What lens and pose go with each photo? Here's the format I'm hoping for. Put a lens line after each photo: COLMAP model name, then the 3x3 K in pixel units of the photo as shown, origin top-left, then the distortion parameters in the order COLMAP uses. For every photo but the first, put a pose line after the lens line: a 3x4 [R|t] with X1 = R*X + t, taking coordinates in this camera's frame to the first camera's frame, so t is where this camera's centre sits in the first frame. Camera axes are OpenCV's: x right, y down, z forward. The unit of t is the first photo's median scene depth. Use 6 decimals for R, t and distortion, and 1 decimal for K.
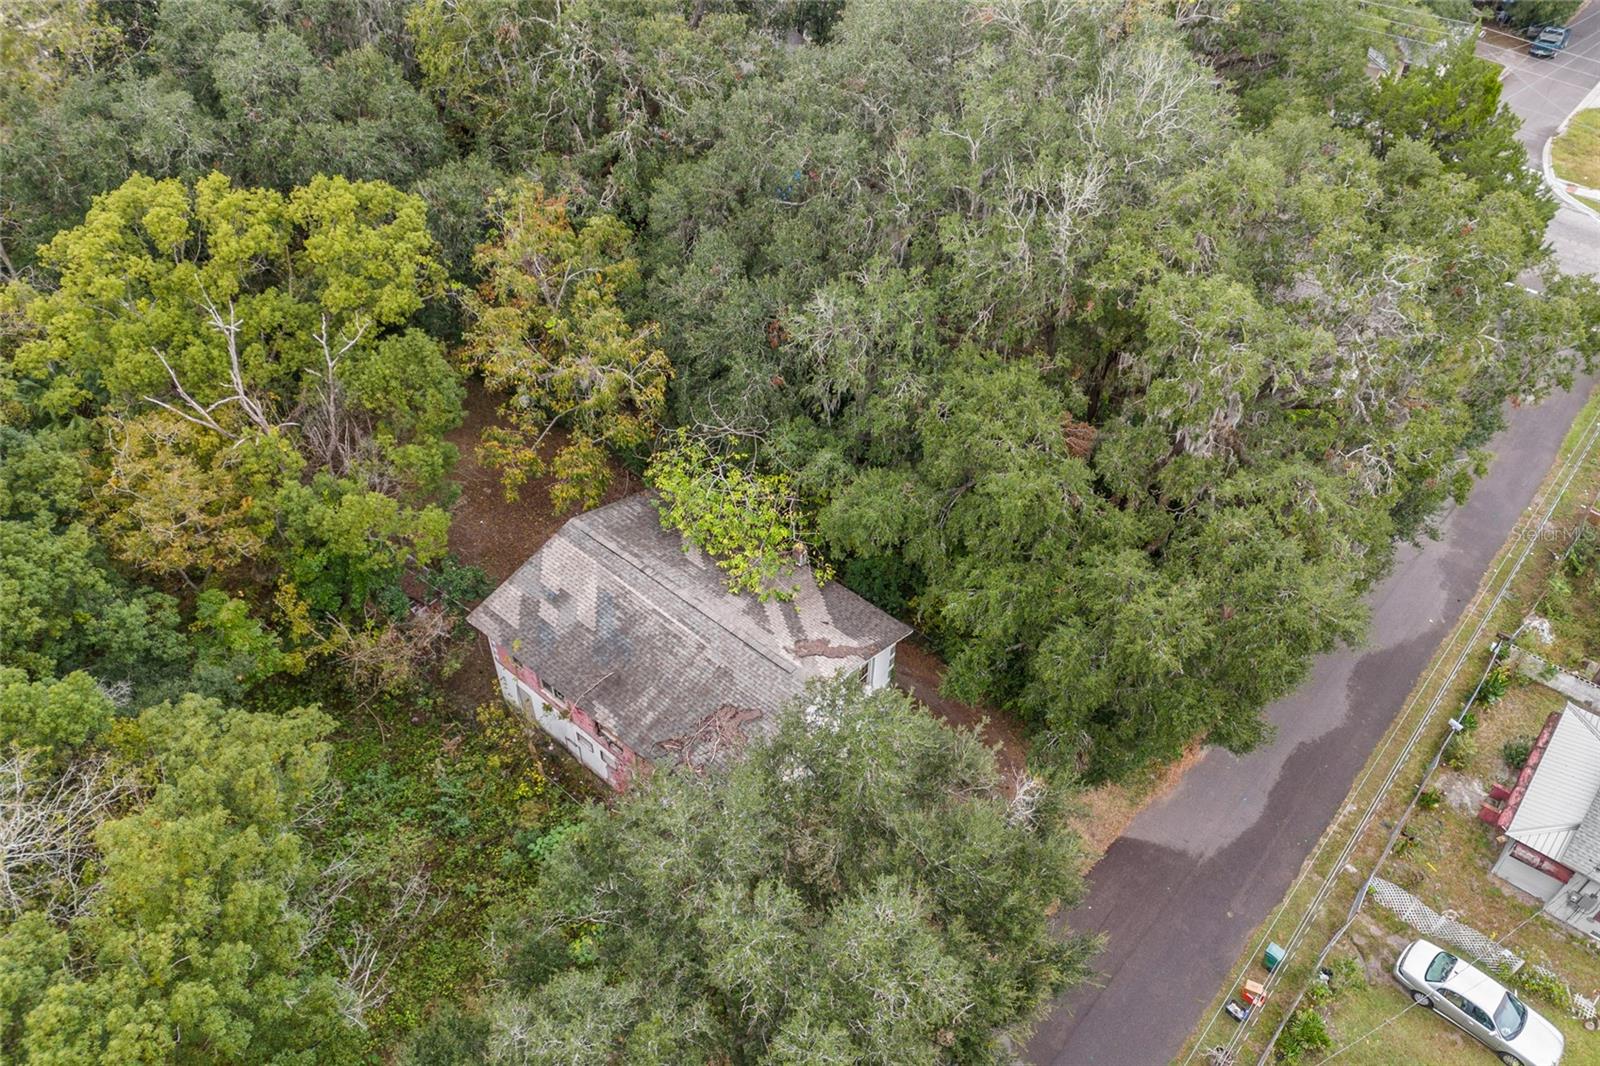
lens RADIAL K [[1154.5, 0, 801.1], [0, 1154.5, 569.0], [0, 0, 1]] dist [0.068804, -0.062056]
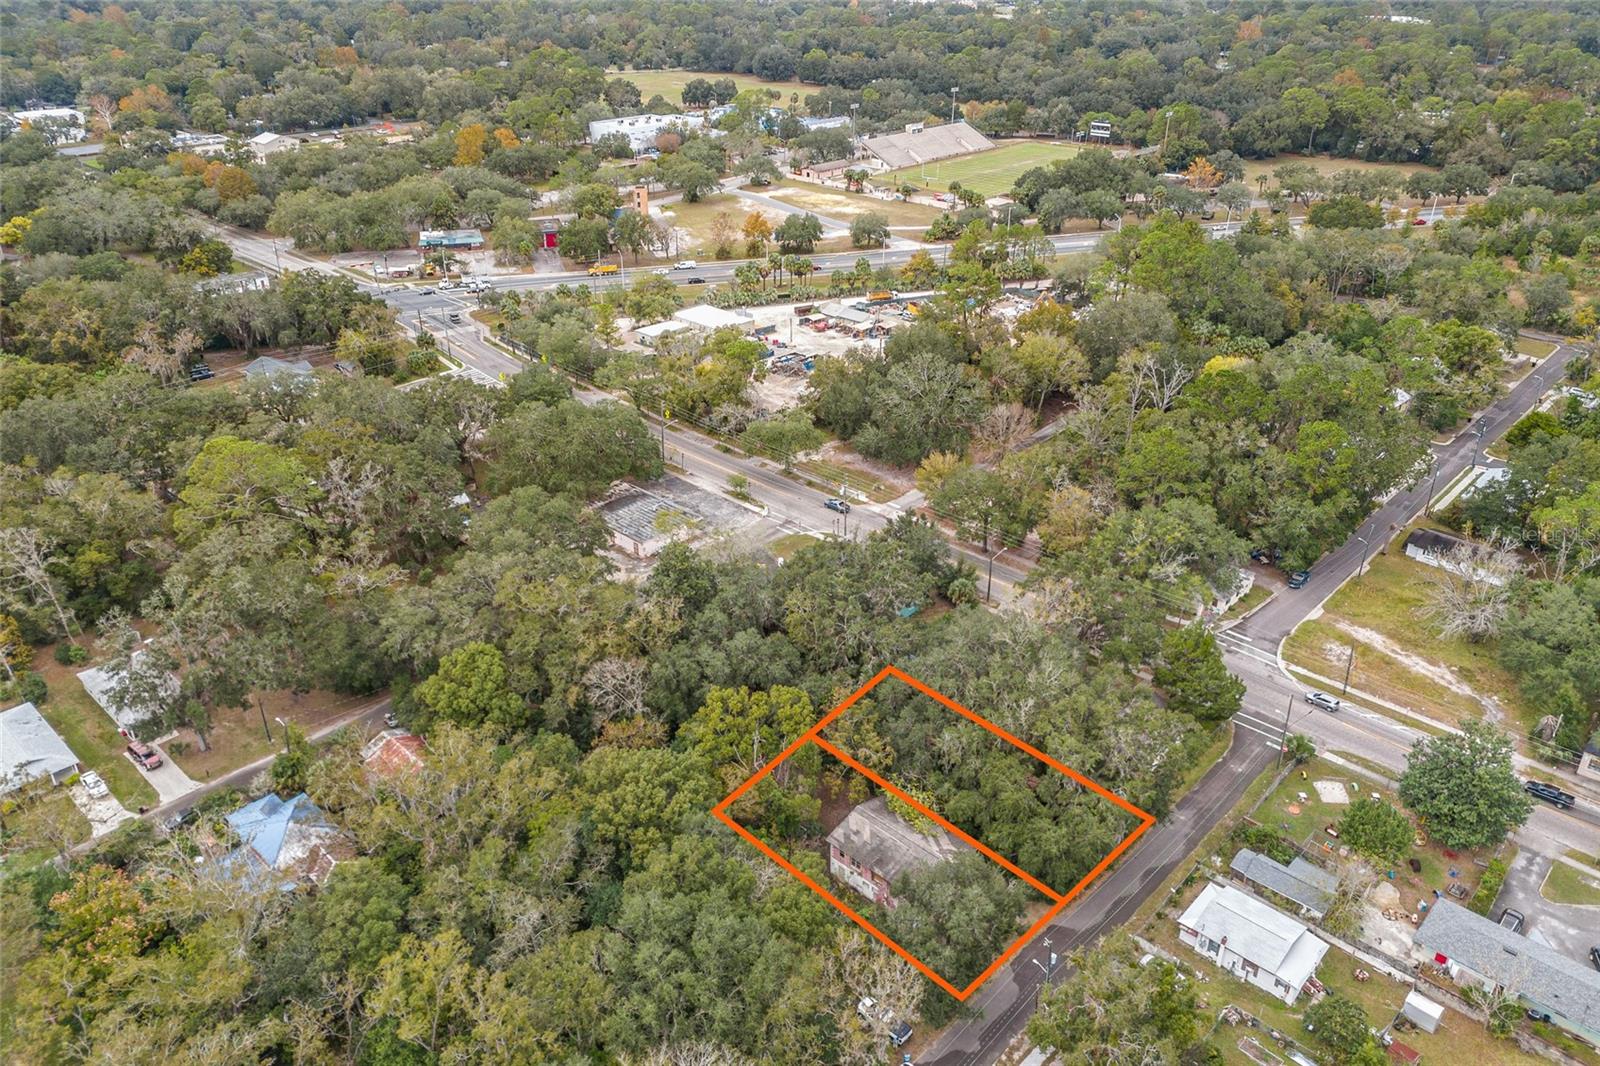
lens RADIAL K [[1123.8, 0, 800.0], [0, 1123.8, 533.0], [0, 0, 1]] dist [0.086563, -0.055825]
pose [[0.998408, 0.009846, -0.055531, -0.203864], [-0.026264, 0.952530, -0.303310, 0.176773], [0.049909, 0.304286, 0.951272, -1.995074]]
